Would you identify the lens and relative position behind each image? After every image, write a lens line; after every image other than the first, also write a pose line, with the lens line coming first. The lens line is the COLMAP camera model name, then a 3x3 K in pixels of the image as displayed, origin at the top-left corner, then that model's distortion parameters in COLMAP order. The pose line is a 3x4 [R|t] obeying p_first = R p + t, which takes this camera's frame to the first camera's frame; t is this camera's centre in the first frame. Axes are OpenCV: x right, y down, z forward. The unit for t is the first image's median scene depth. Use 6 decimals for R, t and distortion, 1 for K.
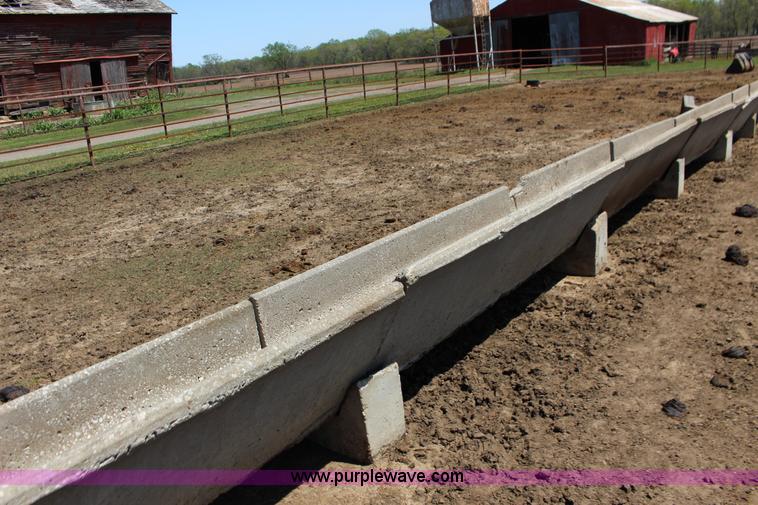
lens RADIAL K [[619.5, 0, 379.0], [0, 619.5, 252.5], [0, 0, 1]] dist [-0.154786, 0.114288]
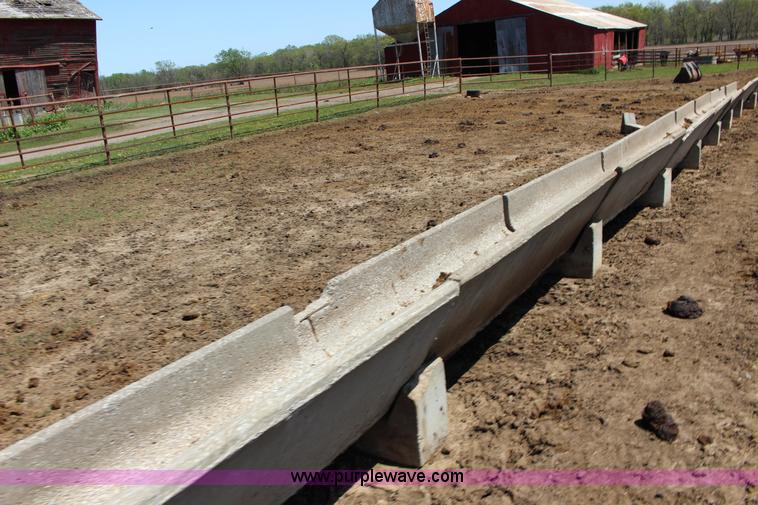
lens RADIAL K [[621.5, 0, 379.0], [0, 621.5, 252.5], [0, 0, 1]] dist [-0.156697, 0.120810]
pose [[0.997904, -0.015920, 0.062717, 0.031482], [0.016539, 0.999819, -0.009370, -0.018814], [-0.062556, 0.010388, 0.997987, 0.045371]]
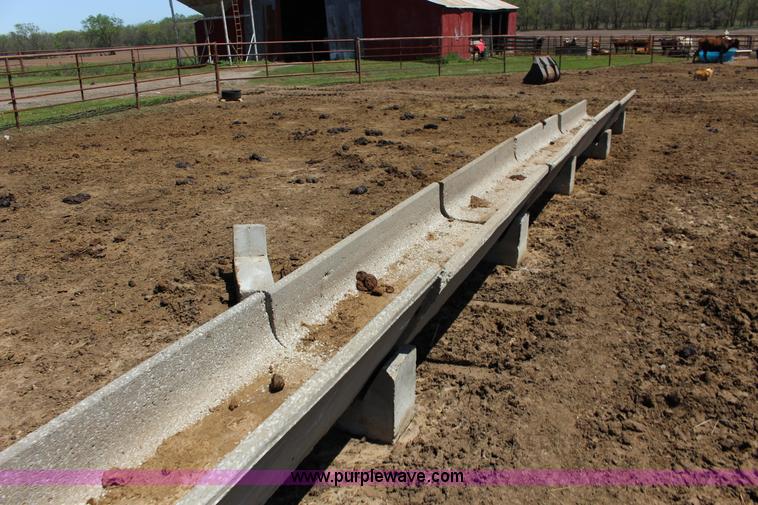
lens RADIAL K [[622.9, 0, 379.0], [0, 622.9, 252.5], [0, 0, 1]] dist [-0.153933, 0.125175]
pose [[0.974233, -0.023135, 0.224354, 0.183082], [0.016804, 0.999406, 0.030087, -0.091764], [-0.224917, -0.025541, 0.974043, 0.232390]]
